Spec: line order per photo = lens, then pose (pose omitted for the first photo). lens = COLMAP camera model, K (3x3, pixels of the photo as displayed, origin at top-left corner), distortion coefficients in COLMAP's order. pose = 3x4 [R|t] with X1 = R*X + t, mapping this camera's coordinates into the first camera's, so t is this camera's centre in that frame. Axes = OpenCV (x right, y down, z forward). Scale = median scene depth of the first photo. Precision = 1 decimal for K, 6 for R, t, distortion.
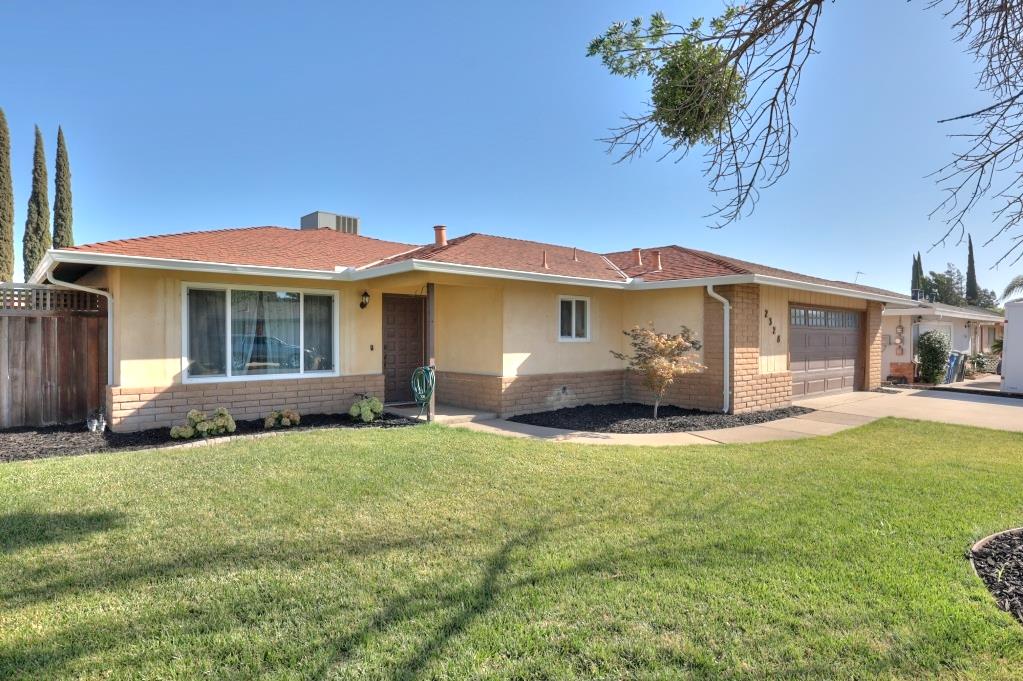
lens RADIAL K [[575.4, 0, 511.5], [0, 575.4, 340.5], [0, 0, 1]] dist [-0.011307, -0.000528]
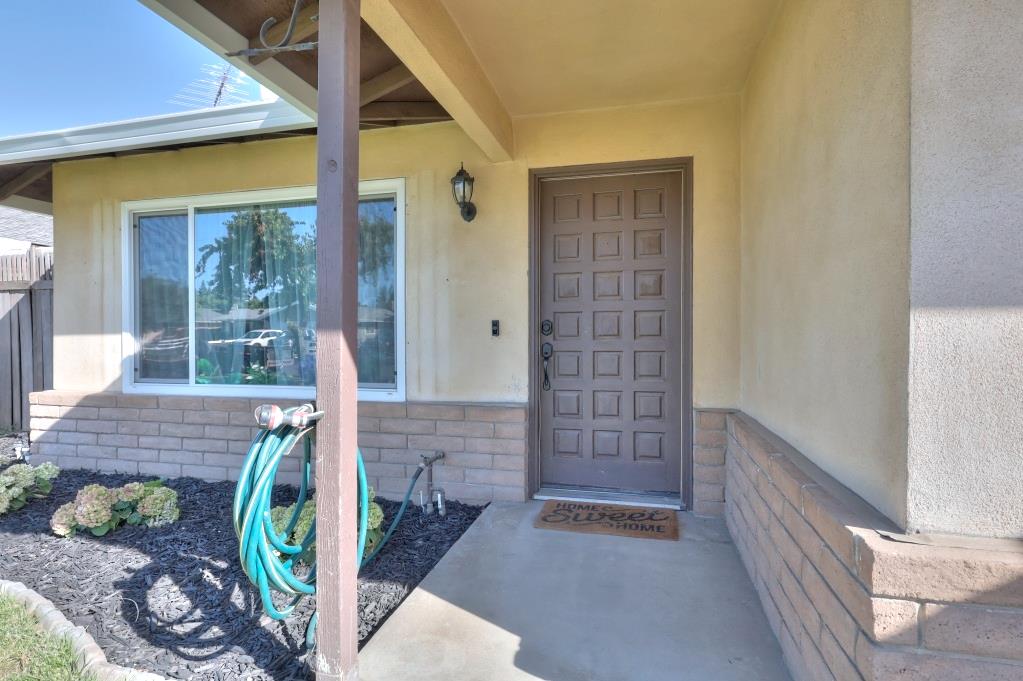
lens RADIAL K [[522.3, 0, 511.5], [0, 522.3, 340.5], [0, 0, 1]] dist [0.001316, 0.000095]
pose [[0.555362, -0.001986, -0.831606, 0.031187], [-0.004090, 0.999979, -0.005120, 0.022958], [0.831598, 0.006245, 0.555342, 0.867271]]
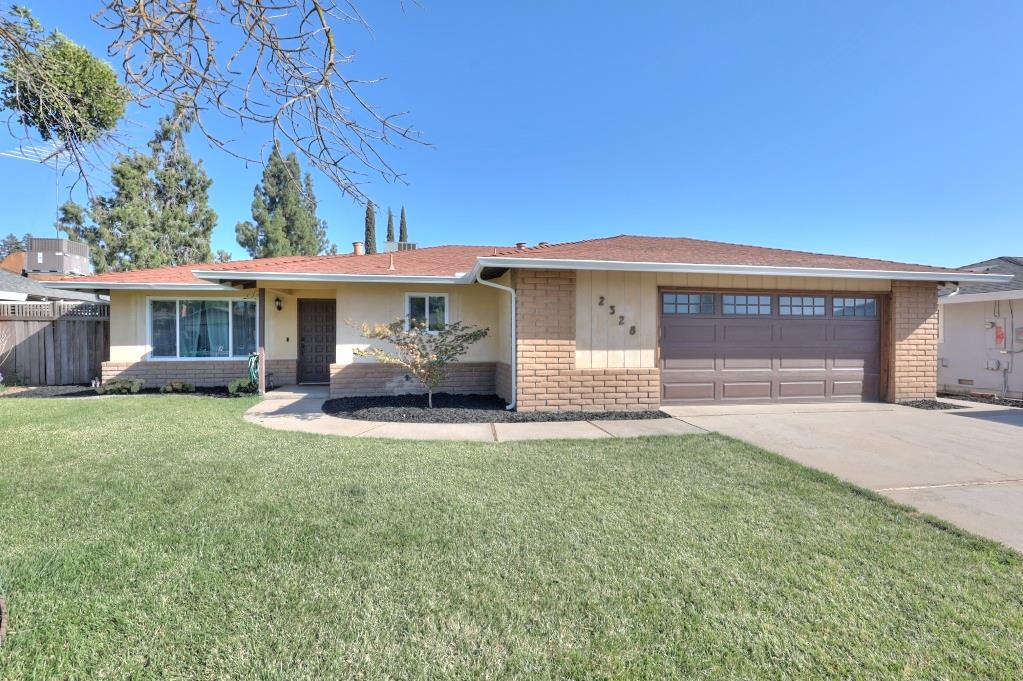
lens RADIAL K [[459.5, 0, 511.5], [0, 459.5, 340.5], [0, 0, 1]] dist [0.001058, 0.000273]
pose [[0.847595, -0.000046, -0.530644, 0.800817], [-0.001654, 0.999995, -0.002729, 0.017101], [0.530642, 0.003190, 0.847590, 0.386429]]
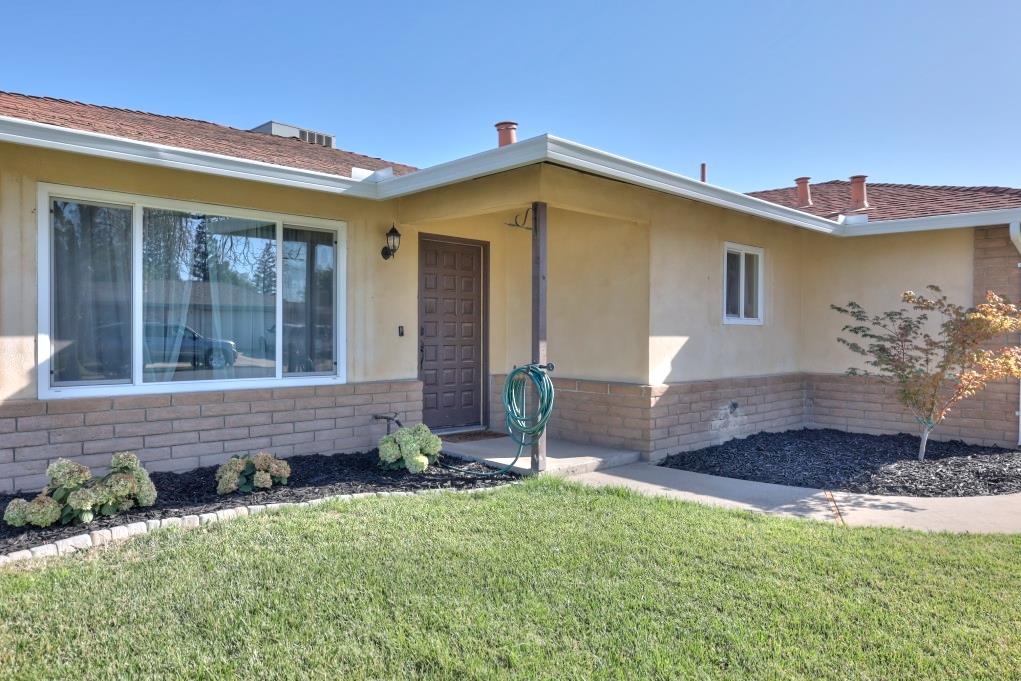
lens RADIAL K [[713.0, 0, 510.5], [0, 713.0, 340.5], [0, 0, 1]] dist [-0.001738, -0.000414]
pose [[0.998889, 0.005577, 0.046796, -0.178479], [-0.005793, 0.999973, 0.004483, 0.018475], [-0.046770, -0.004749, 0.998894, 0.331217]]
